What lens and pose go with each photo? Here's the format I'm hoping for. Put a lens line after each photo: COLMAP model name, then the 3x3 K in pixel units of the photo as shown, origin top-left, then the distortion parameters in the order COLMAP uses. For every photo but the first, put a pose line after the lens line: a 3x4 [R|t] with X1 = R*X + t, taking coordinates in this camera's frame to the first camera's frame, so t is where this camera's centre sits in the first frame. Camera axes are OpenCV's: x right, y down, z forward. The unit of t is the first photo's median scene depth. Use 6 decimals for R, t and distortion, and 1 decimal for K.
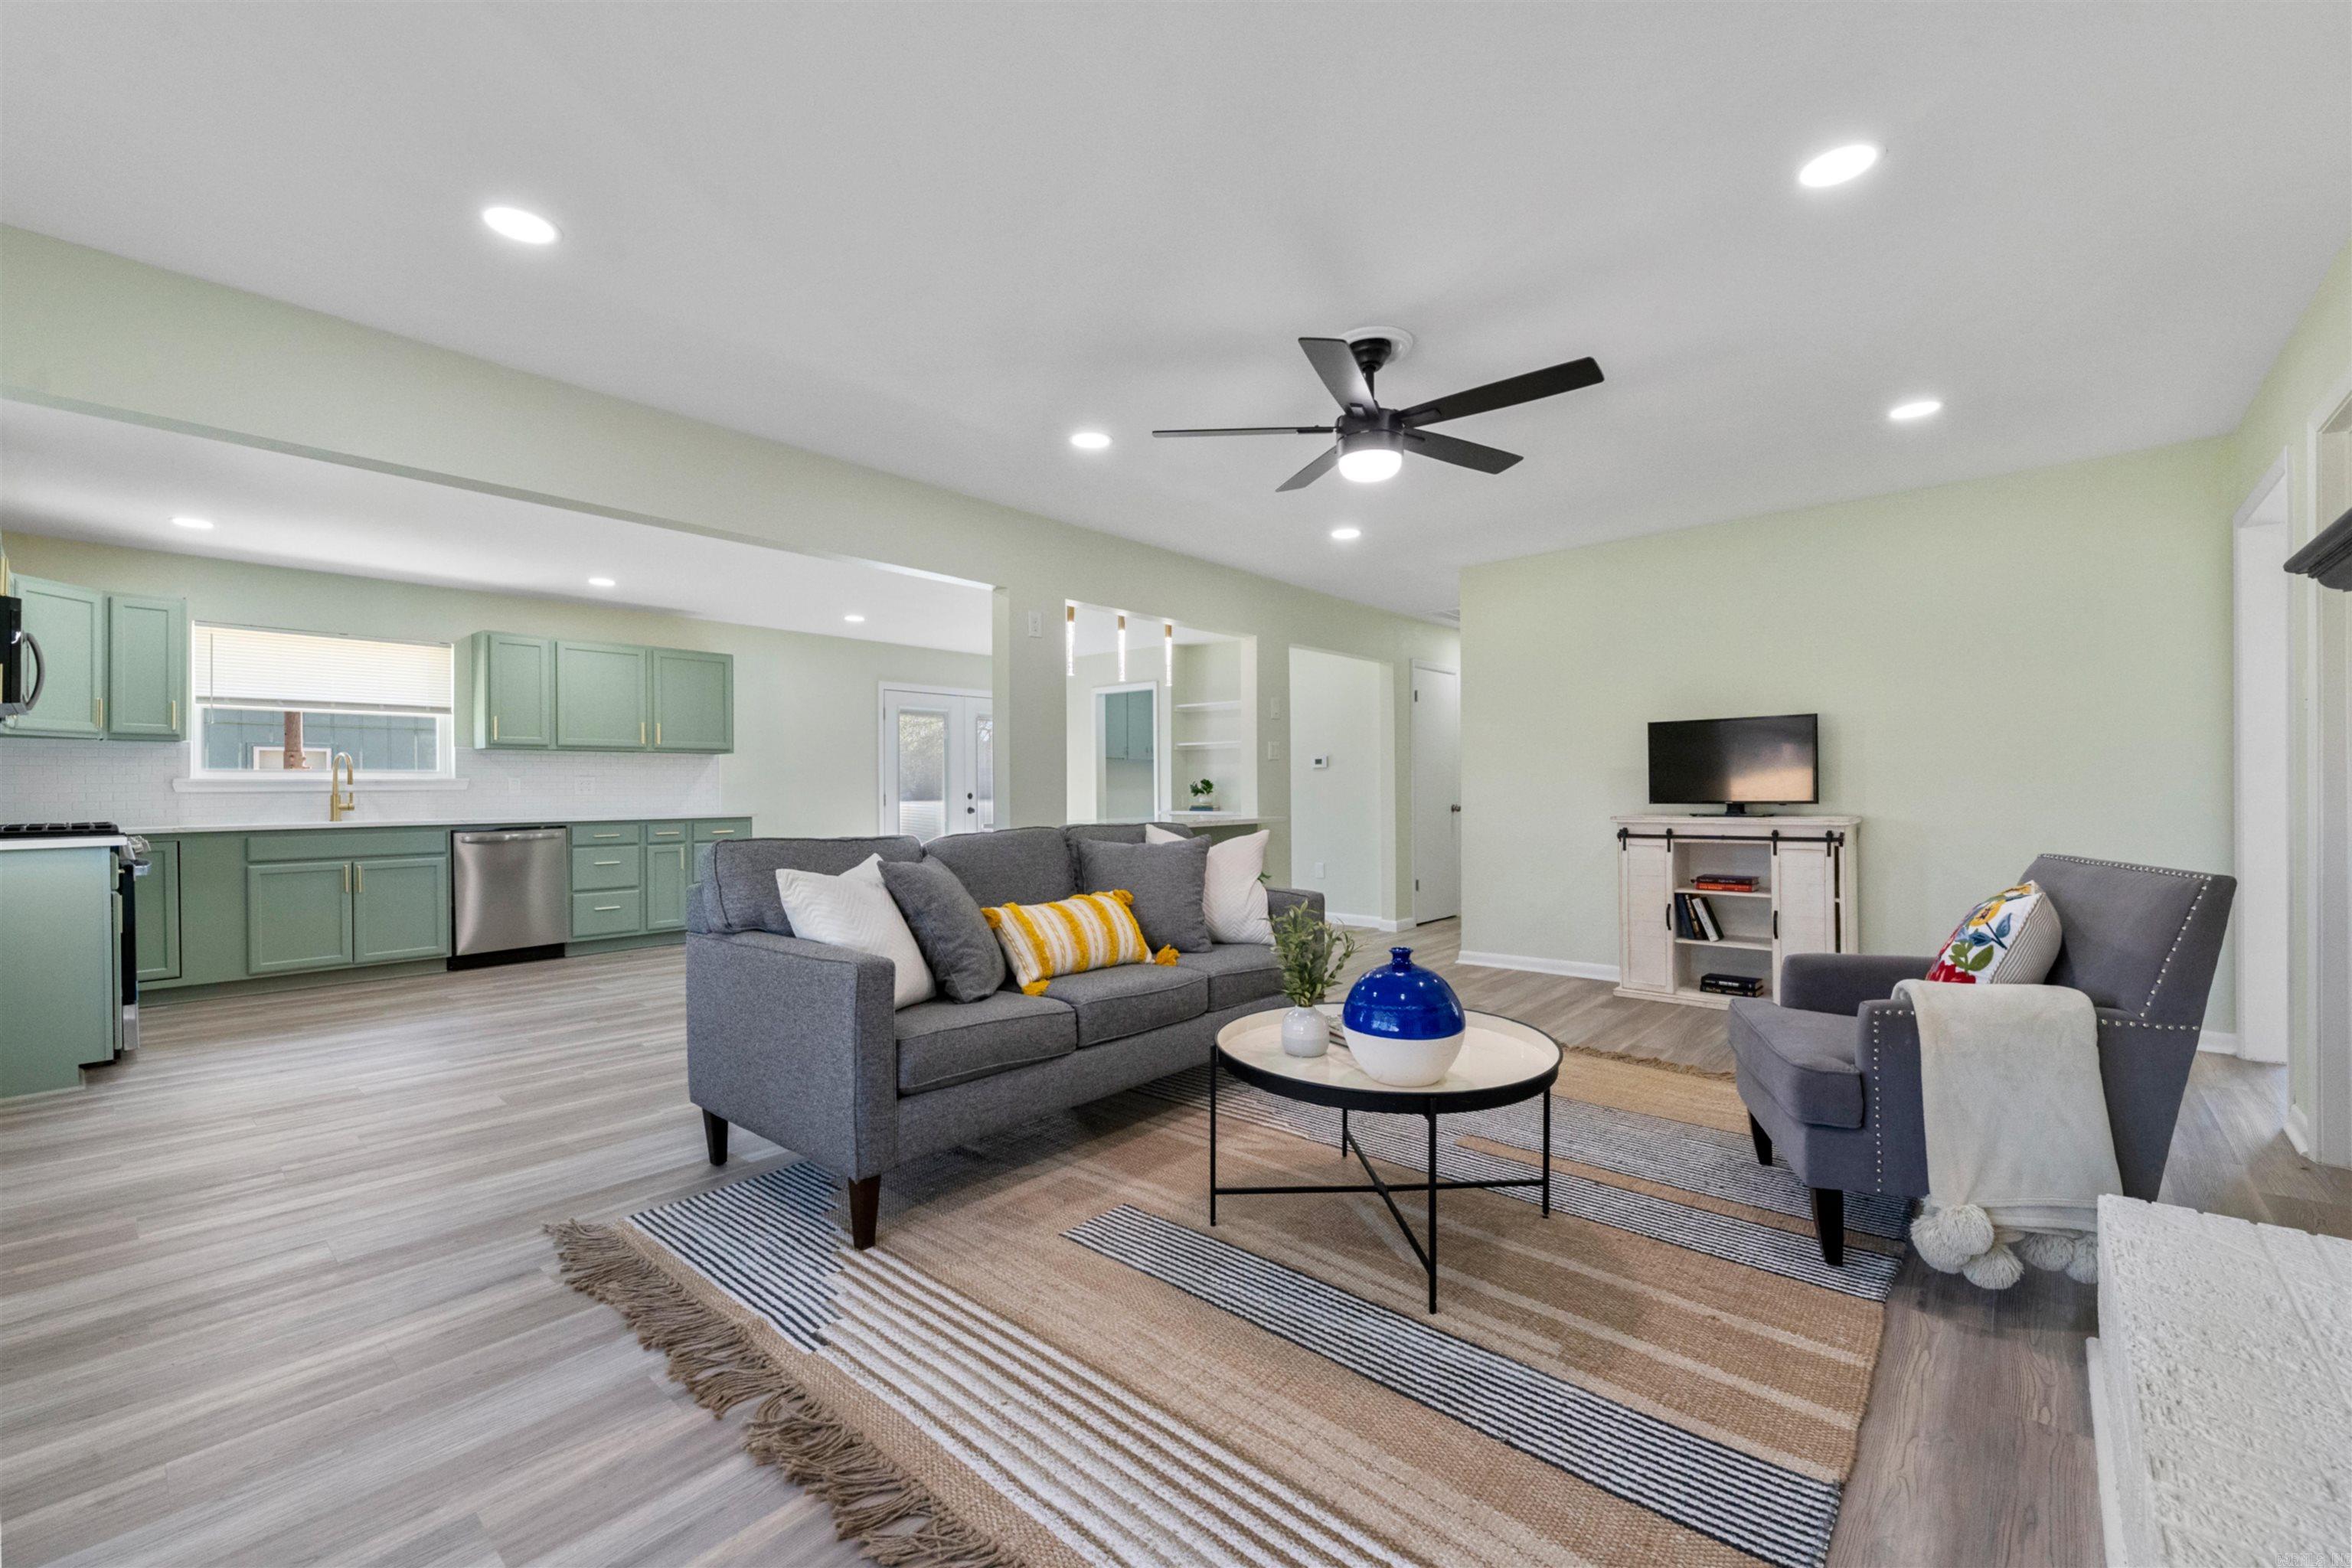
lens RADIAL K [[957.2, 0, 1176.6], [0, 957.2, 784.7], [0, 0, 1]] dist [-0.001042, -0.000367]
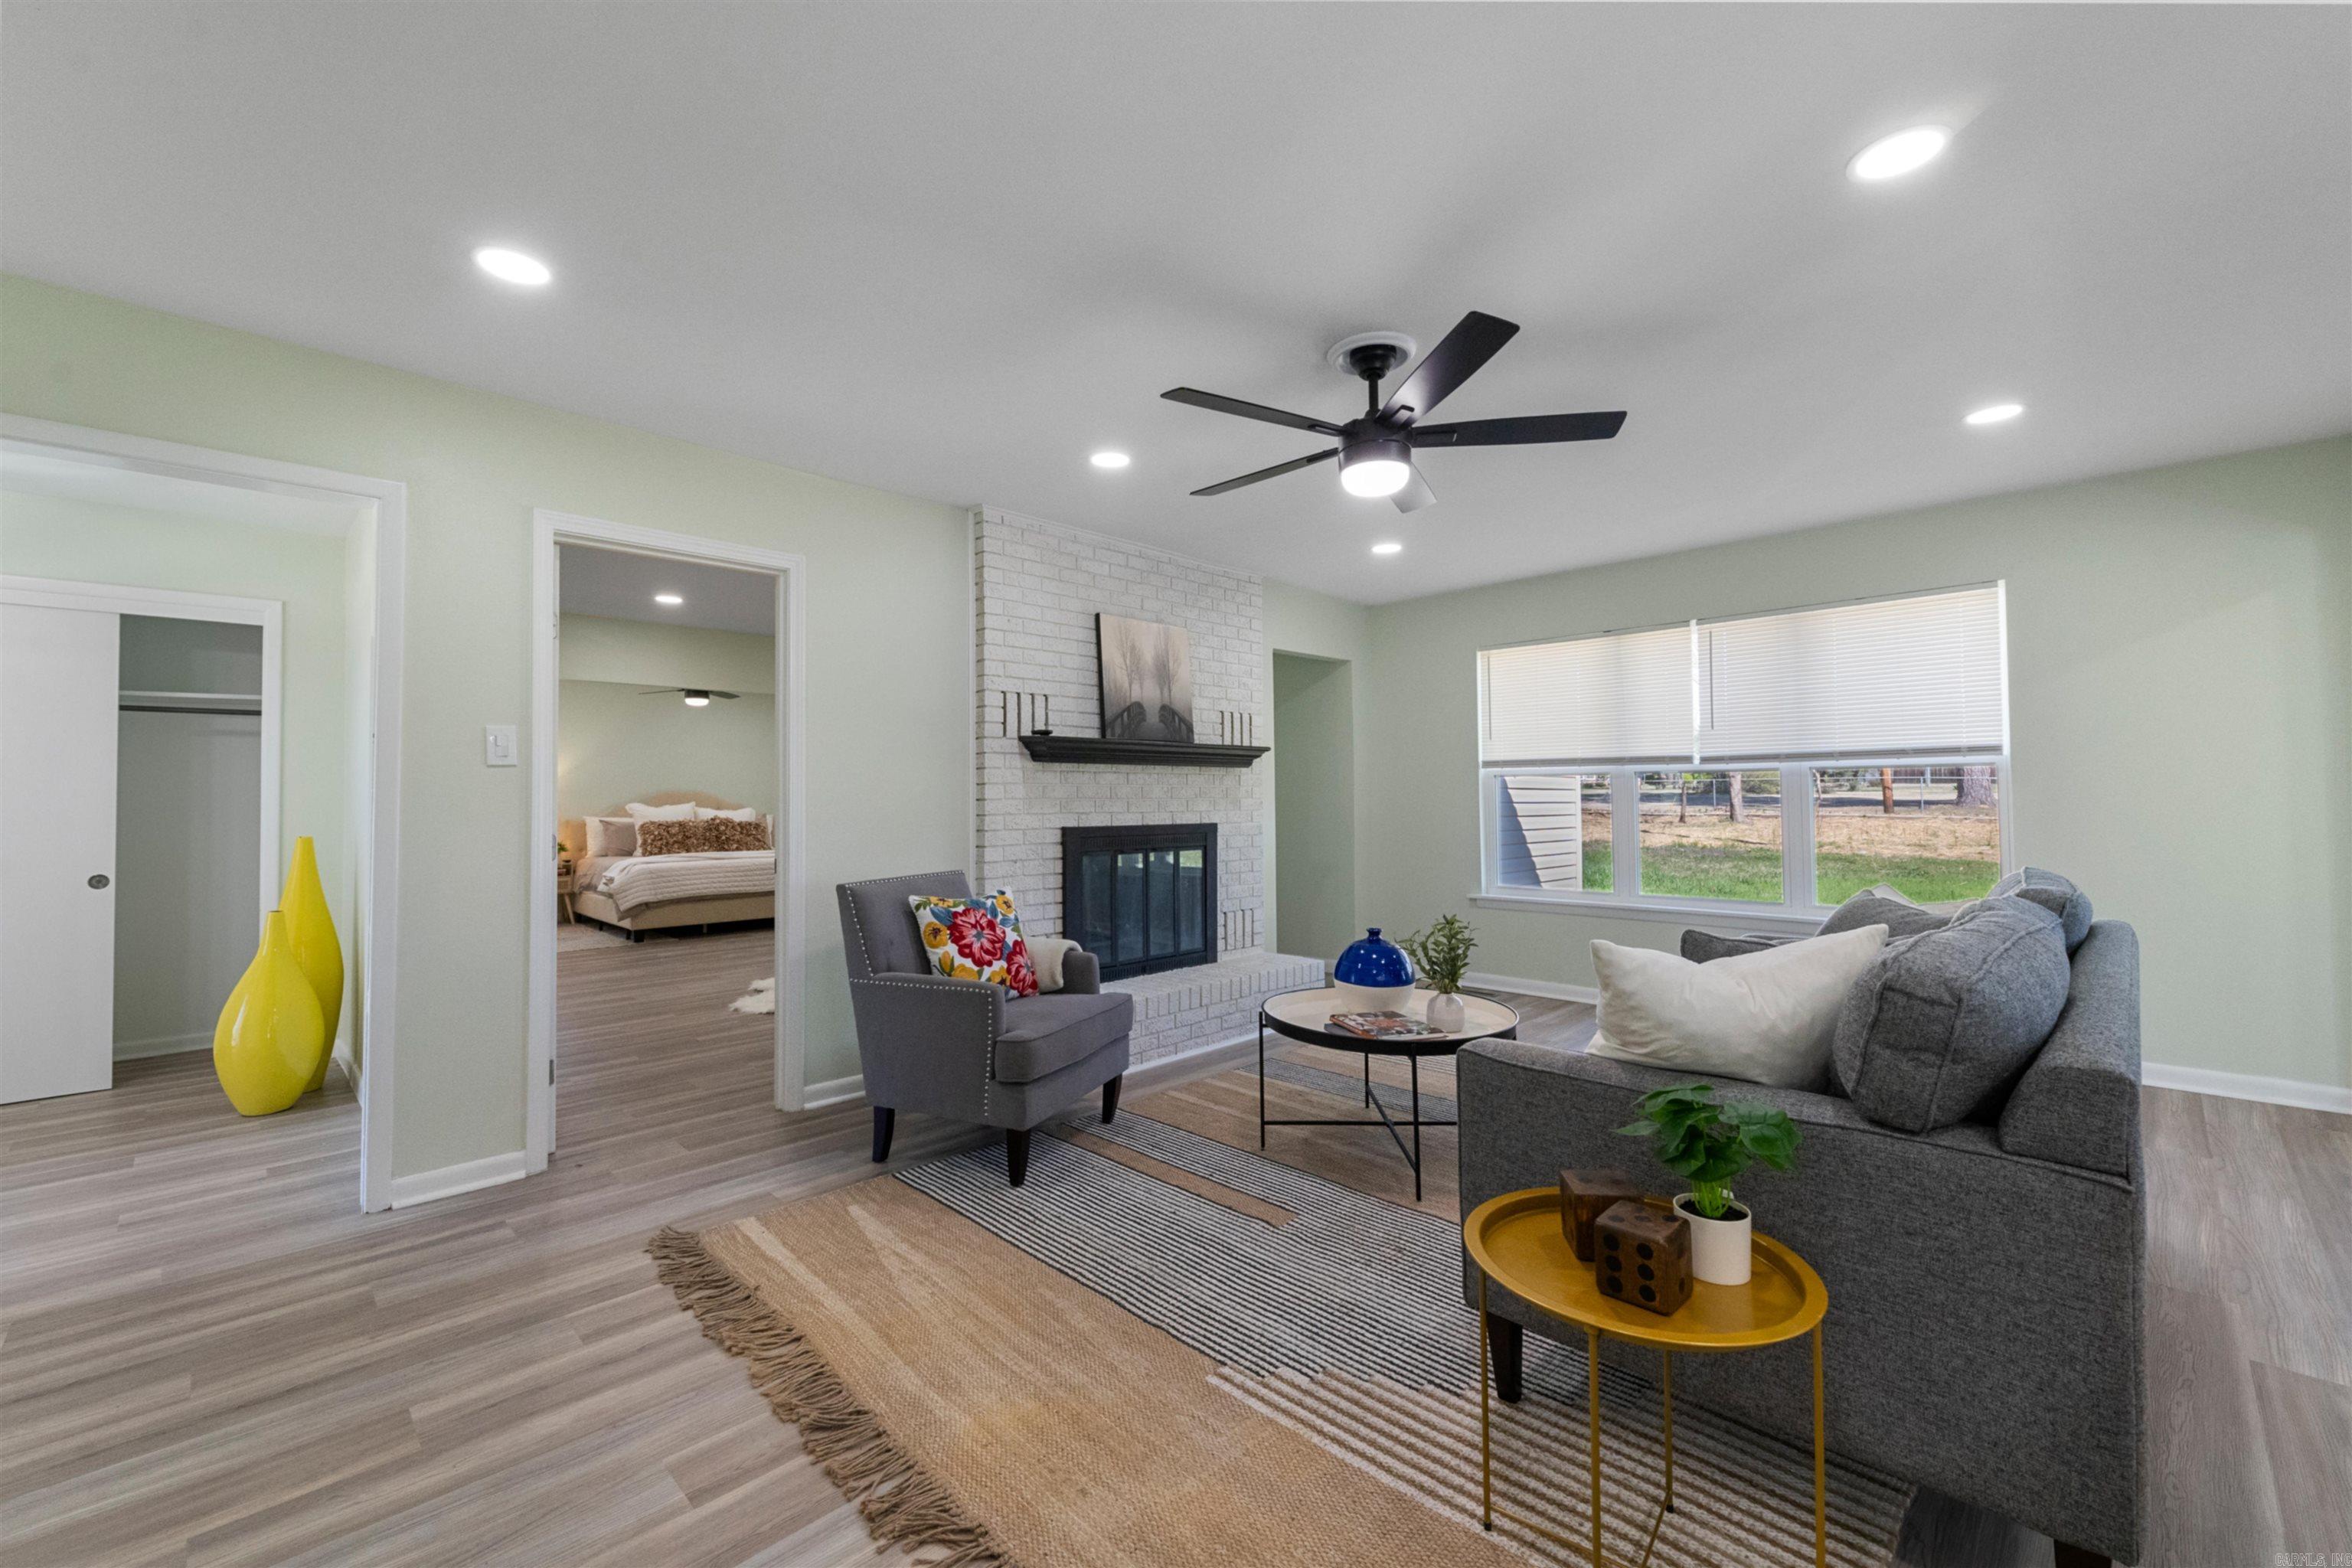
lens RADIAL K [[965.7, 0, 1162.8], [0, 965.7, 772.8], [0, 0, 1]] dist [0.007349, -0.000117]
pose [[-0.996680, 0.018863, 0.079207, 0.167312], [0.016403, 0.999366, -0.031588, -0.012014], [-0.079753, -0.030184, -0.996358, 1.006560]]
